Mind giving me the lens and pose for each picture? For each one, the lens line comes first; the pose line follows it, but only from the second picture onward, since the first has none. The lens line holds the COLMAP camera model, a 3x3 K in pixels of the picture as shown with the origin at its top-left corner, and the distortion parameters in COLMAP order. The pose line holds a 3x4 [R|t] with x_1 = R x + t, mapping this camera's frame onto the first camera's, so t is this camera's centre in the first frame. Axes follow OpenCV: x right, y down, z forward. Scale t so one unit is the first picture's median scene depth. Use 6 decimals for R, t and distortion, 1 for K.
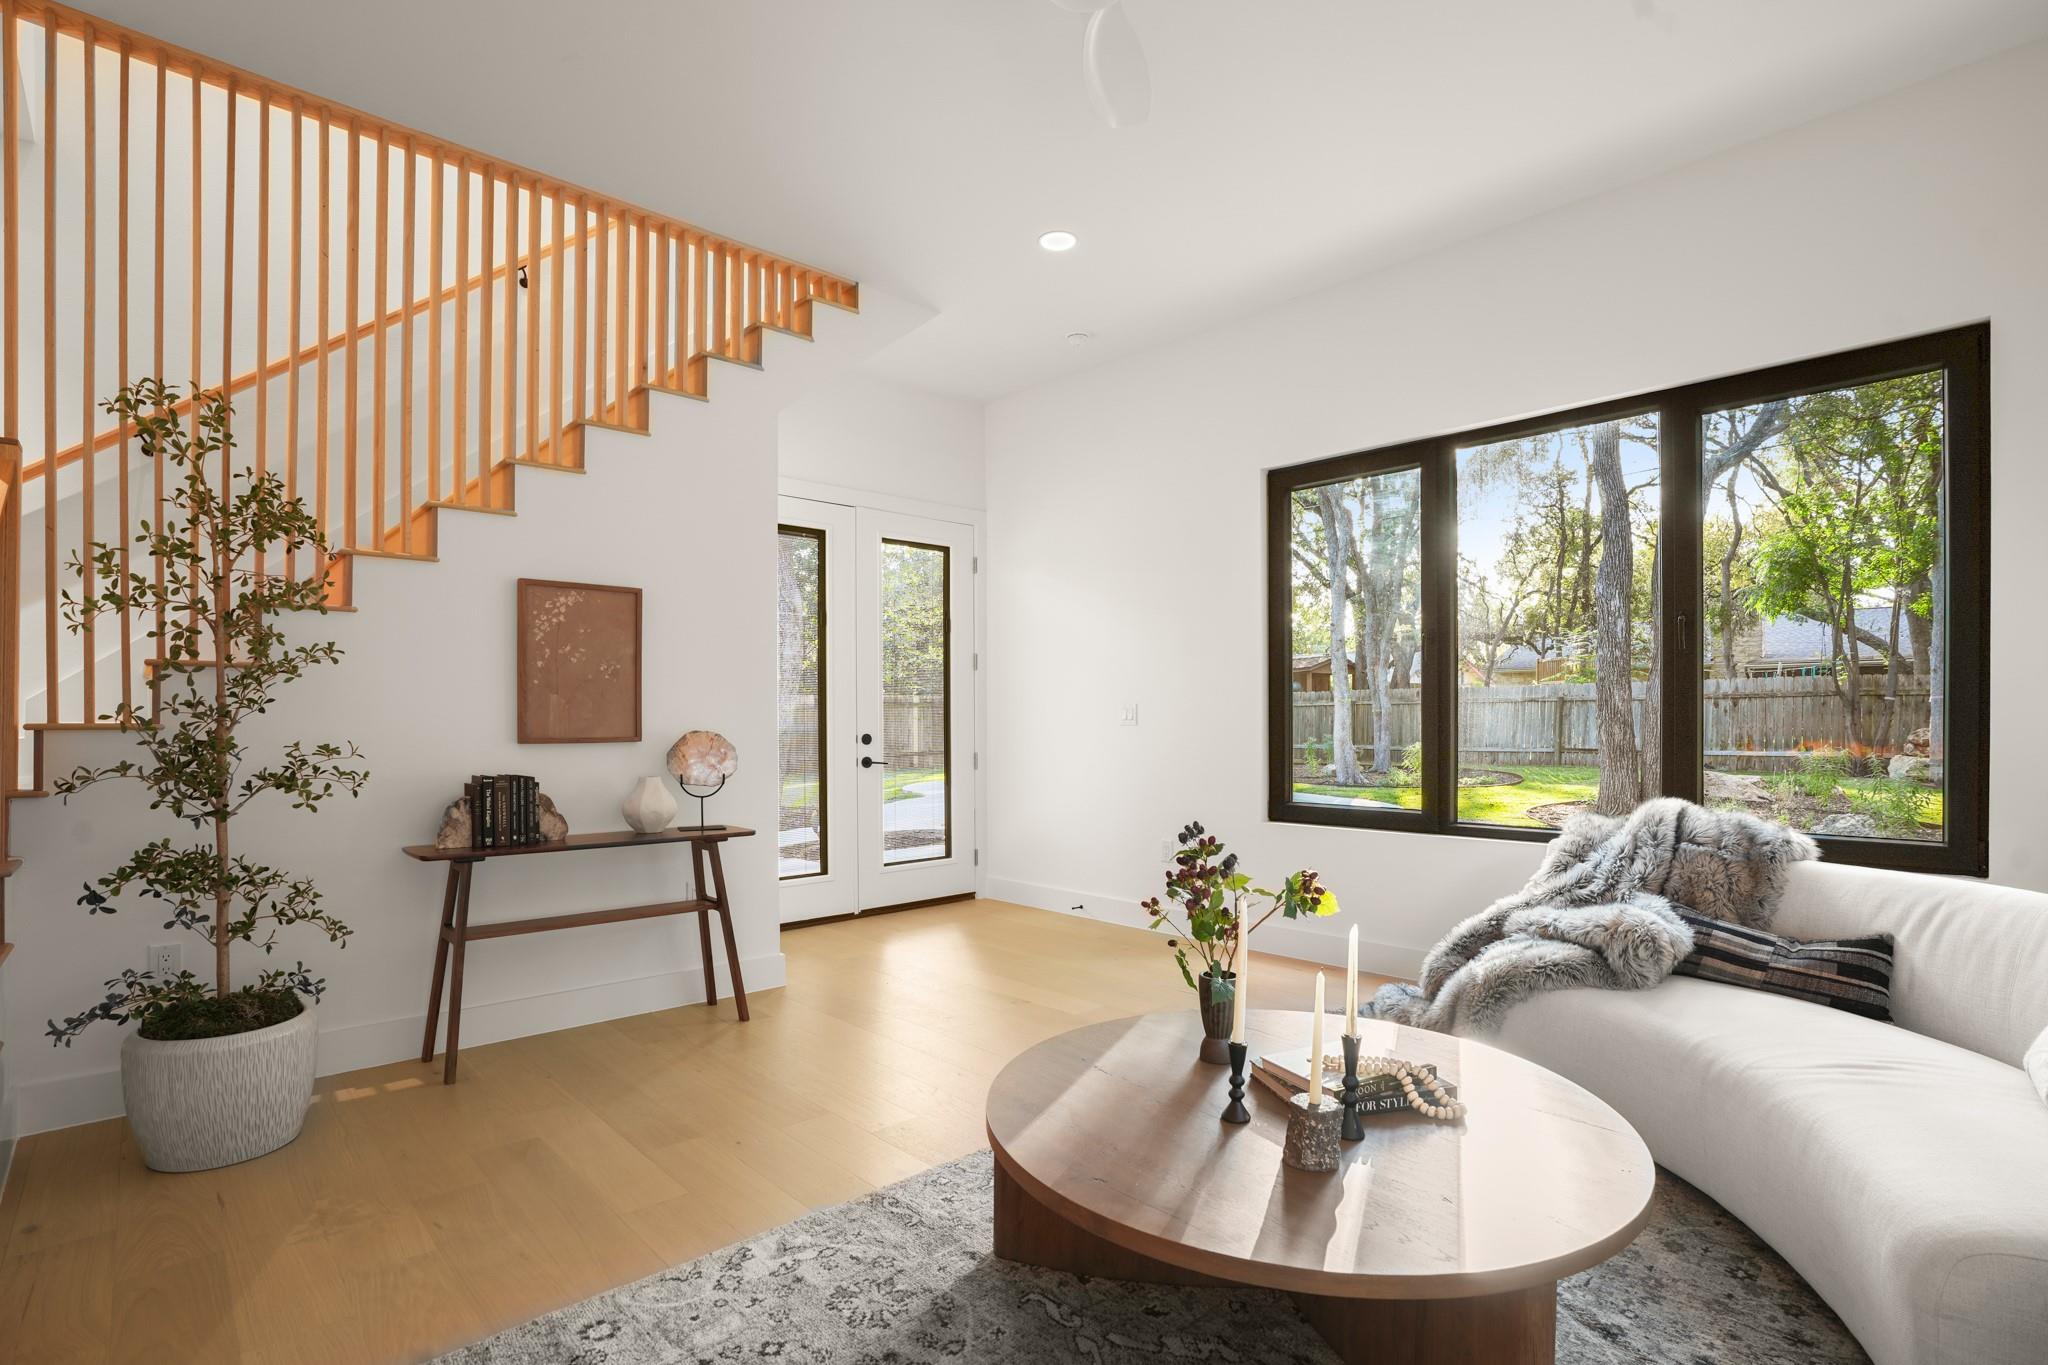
lens RADIAL K [[977.7, 0, 1019.6], [0, 977.7, 721.2], [0, 0, 1]] dist [-0.028343, 0.001746]
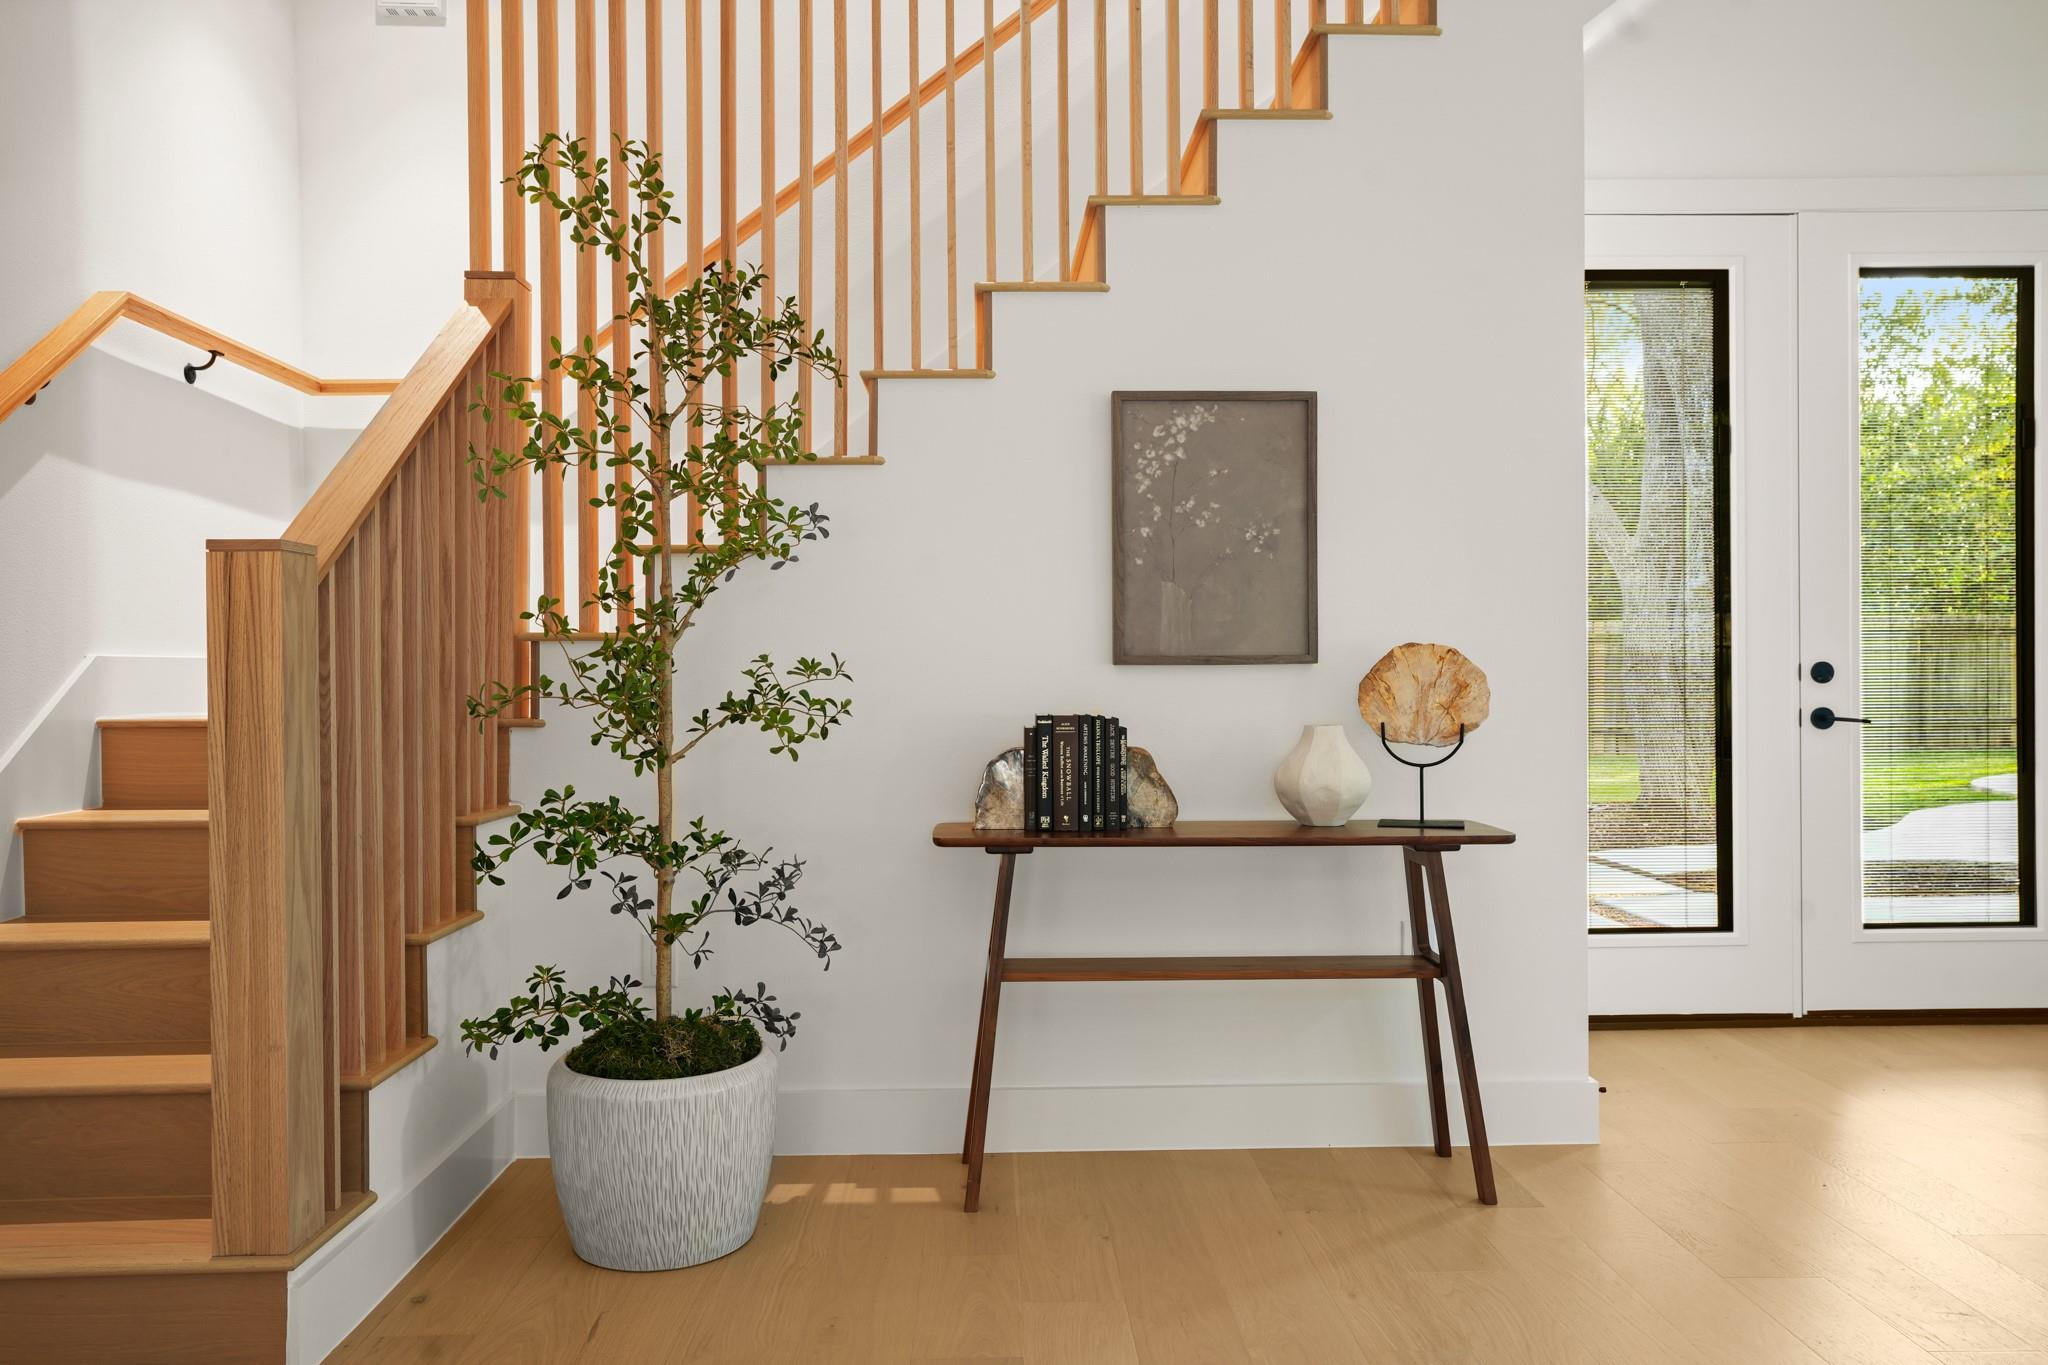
lens RADIAL K [[1446.9, 0, 1021.9], [0, 1446.9, 681.6], [0, 0, 1]] dist [-0.012644, 0.008250]
pose [[0.752367, -0.000914, -0.658743, 0.038345], [0.005396, 0.999974, 0.004775, 0.030403], [0.658722, -0.007147, 0.752353, 0.297155]]
